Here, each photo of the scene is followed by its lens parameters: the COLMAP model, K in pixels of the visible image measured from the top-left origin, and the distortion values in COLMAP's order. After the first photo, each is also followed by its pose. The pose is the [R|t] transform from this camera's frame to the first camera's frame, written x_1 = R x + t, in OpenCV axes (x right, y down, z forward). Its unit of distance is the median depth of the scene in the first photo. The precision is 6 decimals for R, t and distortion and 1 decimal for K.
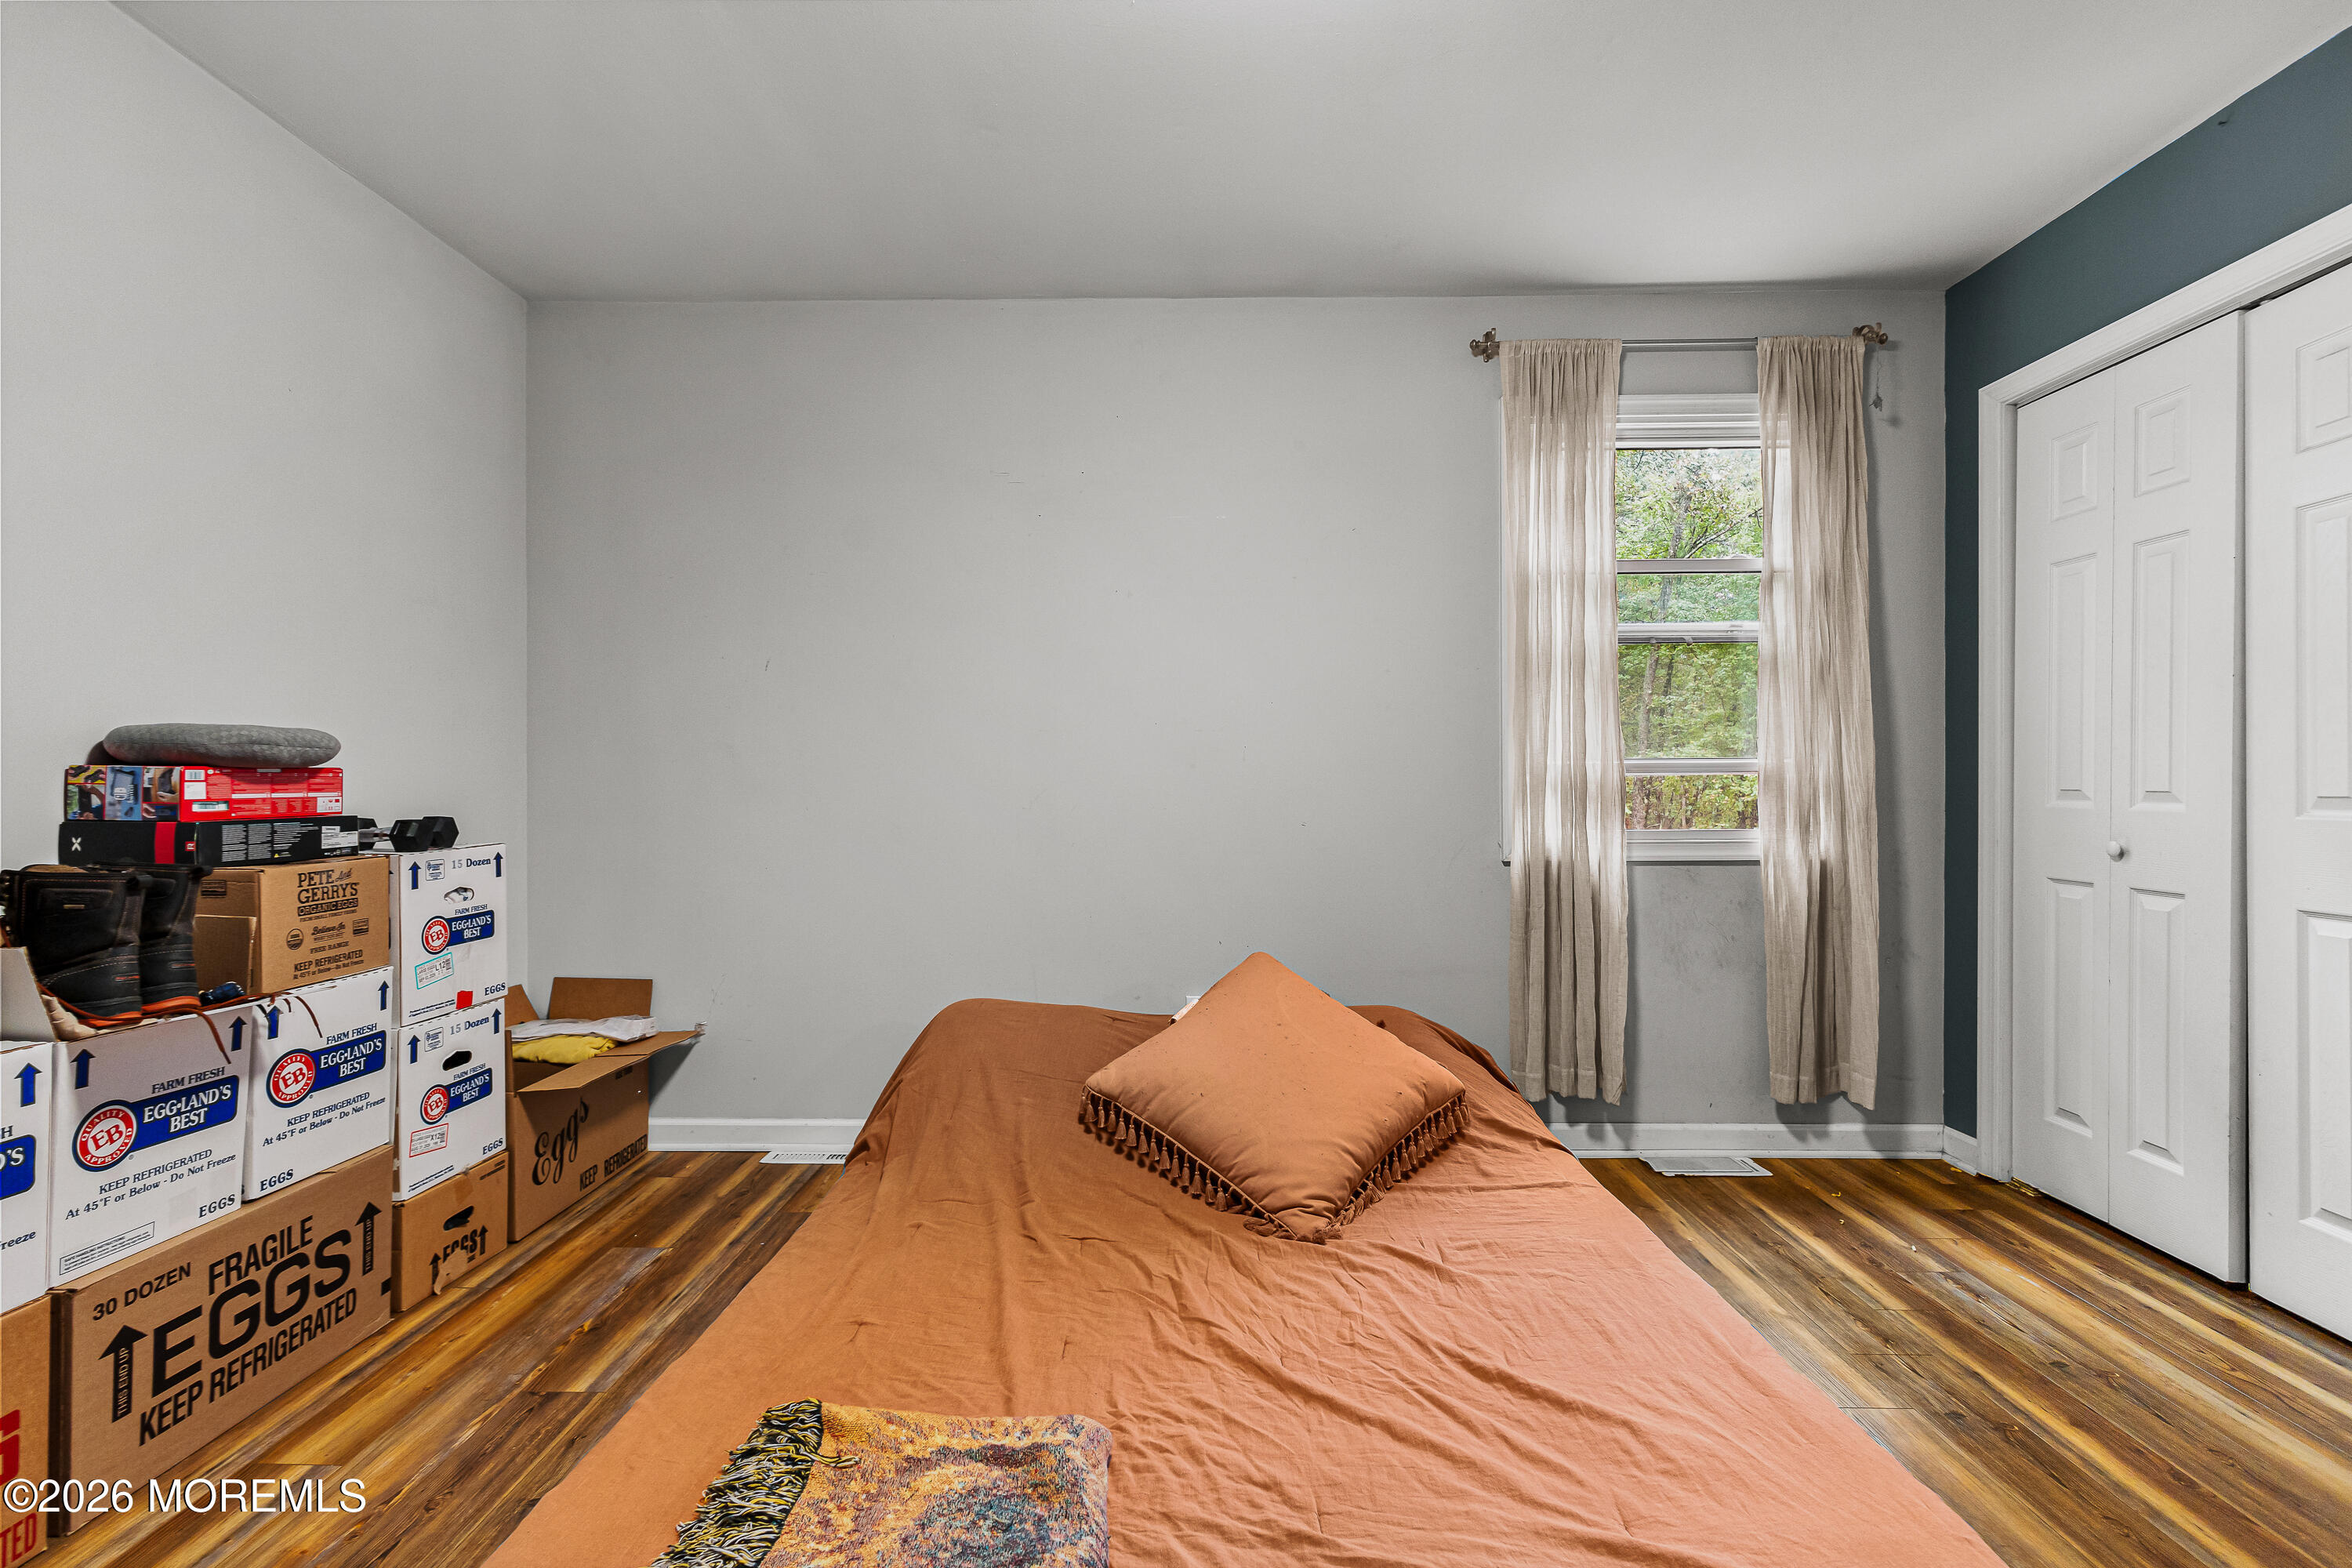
lens RADIAL K [[1094.7, 0, 1173.8], [0, 1094.7, 783.7], [0, 0, 1]] dist [0.001783, 0.002638]
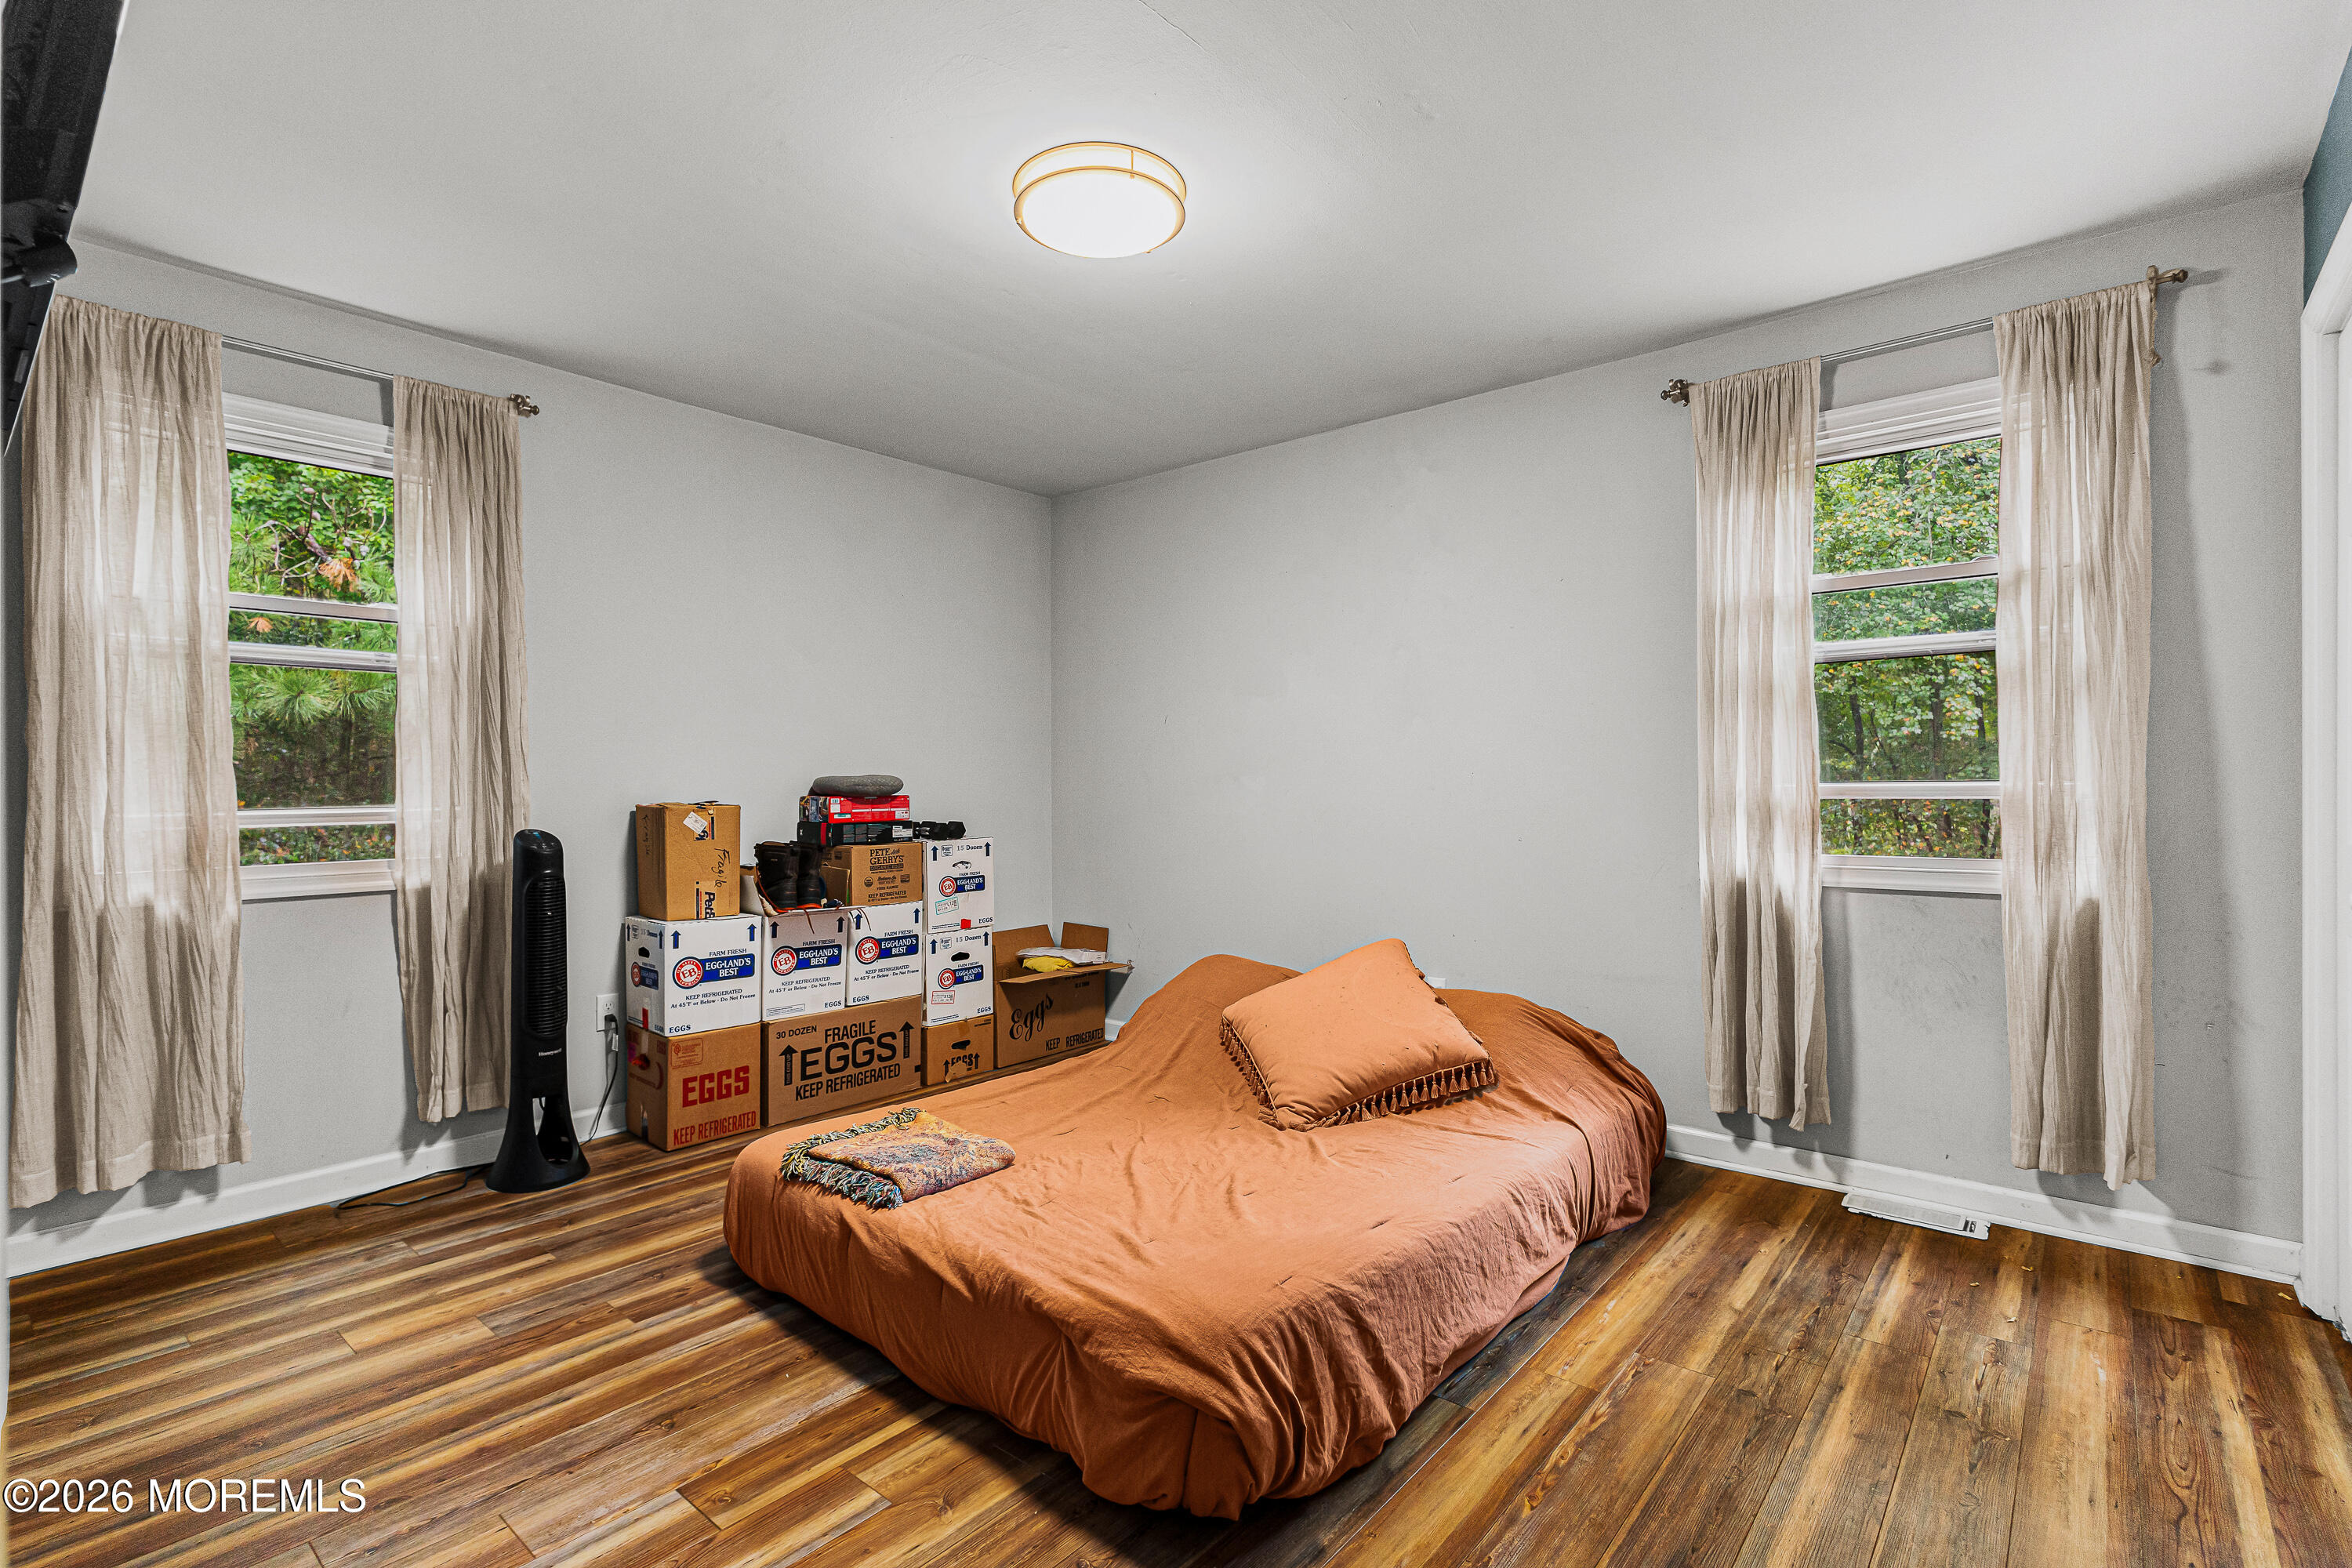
lens RADIAL K [[1094.7, 0, 1166.7], [0, 1094.7, 785.2], [0, 0, 1]] dist [0.001783, 0.002638]
pose [[0.771486, -0.002164, -0.636243, 0.803396], [0.004106, 0.999990, 0.001577, -0.033162], [0.636233, -0.003829, 0.771487, -0.182452]]
